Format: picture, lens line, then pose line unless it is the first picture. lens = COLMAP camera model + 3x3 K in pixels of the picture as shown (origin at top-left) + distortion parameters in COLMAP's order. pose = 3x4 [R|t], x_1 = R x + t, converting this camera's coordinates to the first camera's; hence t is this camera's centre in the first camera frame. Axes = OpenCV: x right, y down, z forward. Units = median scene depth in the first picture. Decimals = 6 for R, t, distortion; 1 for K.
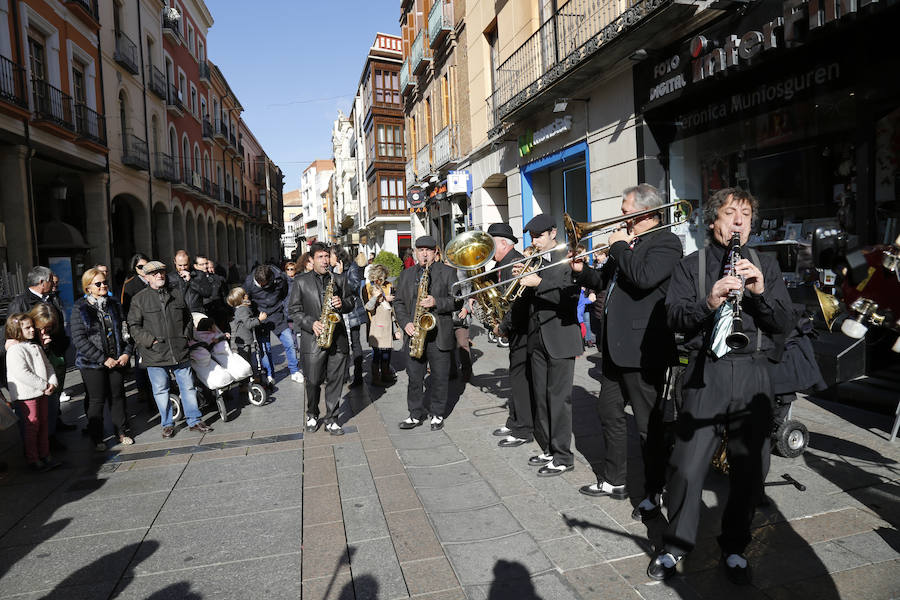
lens RADIAL K [[607.0, 0, 444.3], [0, 607.0, 306.9], [0, 0, 1]] dist [-0.126899, 0.070542]
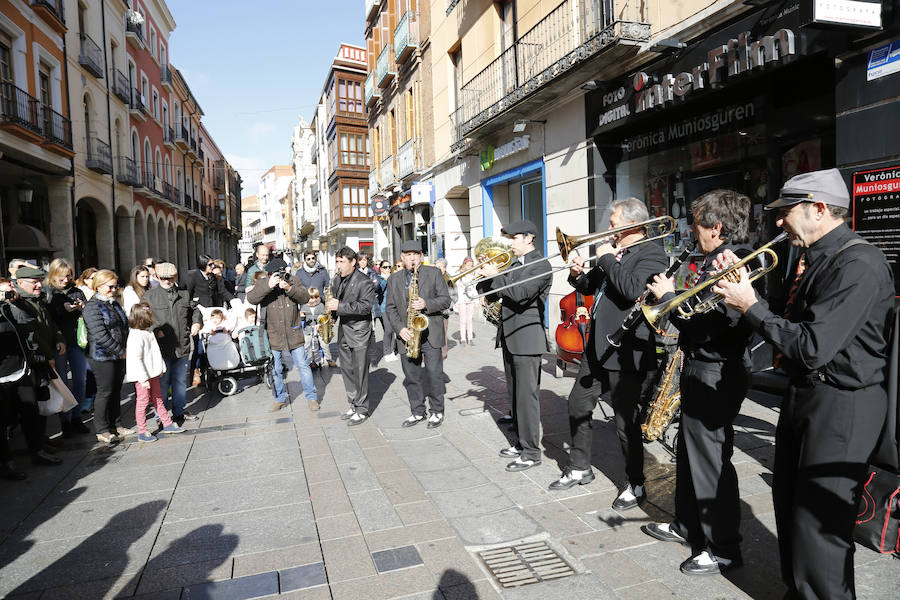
lens RADIAL K [[607.0, 0, 445.4], [0, 607.0, 310.8], [0, 0, 1]] dist [-0.126899, 0.070542]
pose [[0.997351, 0.006512, 0.072453, -0.020029], [-0.006067, 0.999961, -0.006348, 0.009501], [-0.072492, 0.005892, 0.997352, -0.090947]]
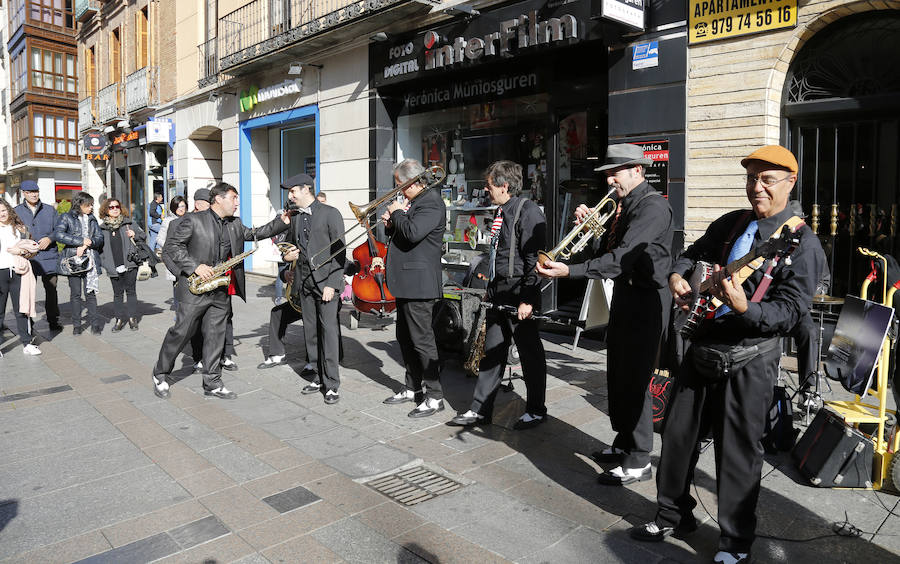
lens RADIAL K [[656.4, 0, 468.7], [0, 656.4, 262.0], [0, 0, 1]] dist [-0.116001, 0.054956]
pose [[0.858318, 0.007153, 0.513067, -0.125977], [0.002971, 0.999817, -0.018909, 0.021596], [-0.513109, 0.017754, 0.858140, -0.117305]]
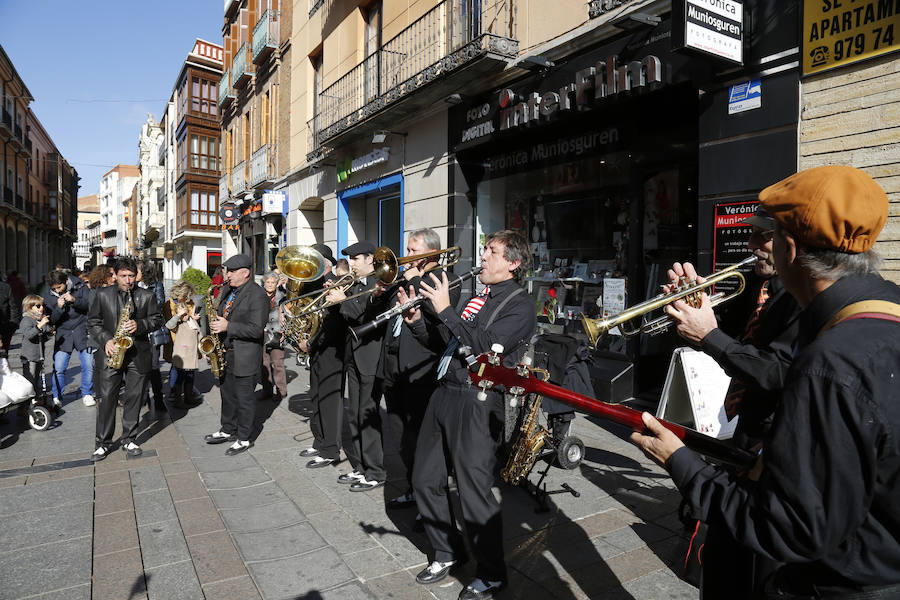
lens RADIAL K [[607.0, 0, 447.7], [0, 607.0, 310.2], [0, 0, 1]] dist [-0.126899, 0.070542]
pose [[0.951127, 0.038504, 0.306389, 0.000063], [-0.027638, 0.998828, -0.039727, 0.000927], [-0.307560, 0.029318, 0.951077, -0.020232]]
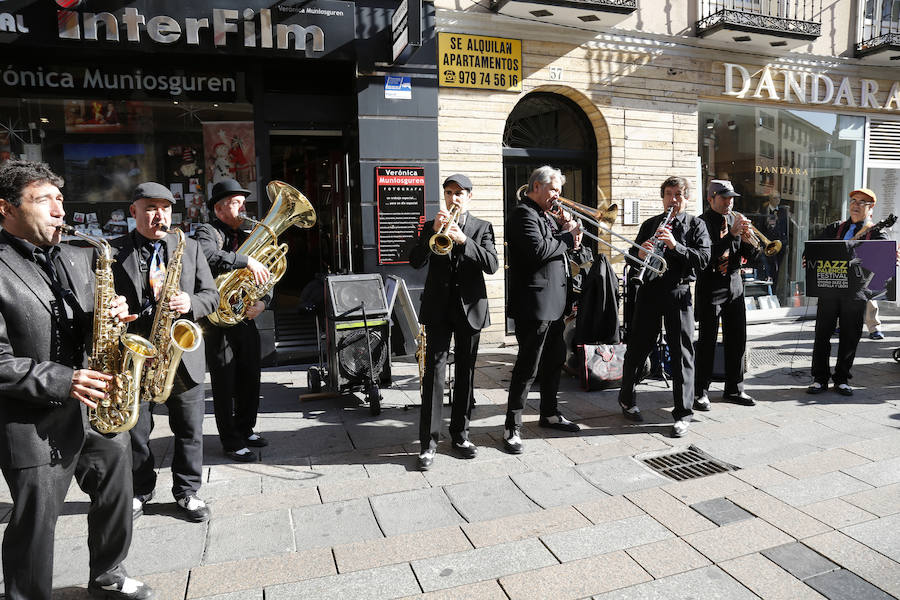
lens RADIAL K [[607.0, 0, 458.0], [0, 607.0, 301.9], [0, 0, 1]] dist [-0.126899, 0.070542]
pose [[-0.097619, -0.061011, 0.993352, -0.335143], [0.114092, 0.990853, 0.072070, -0.008384], [-0.988662, 0.120369, -0.089765, 0.425082]]
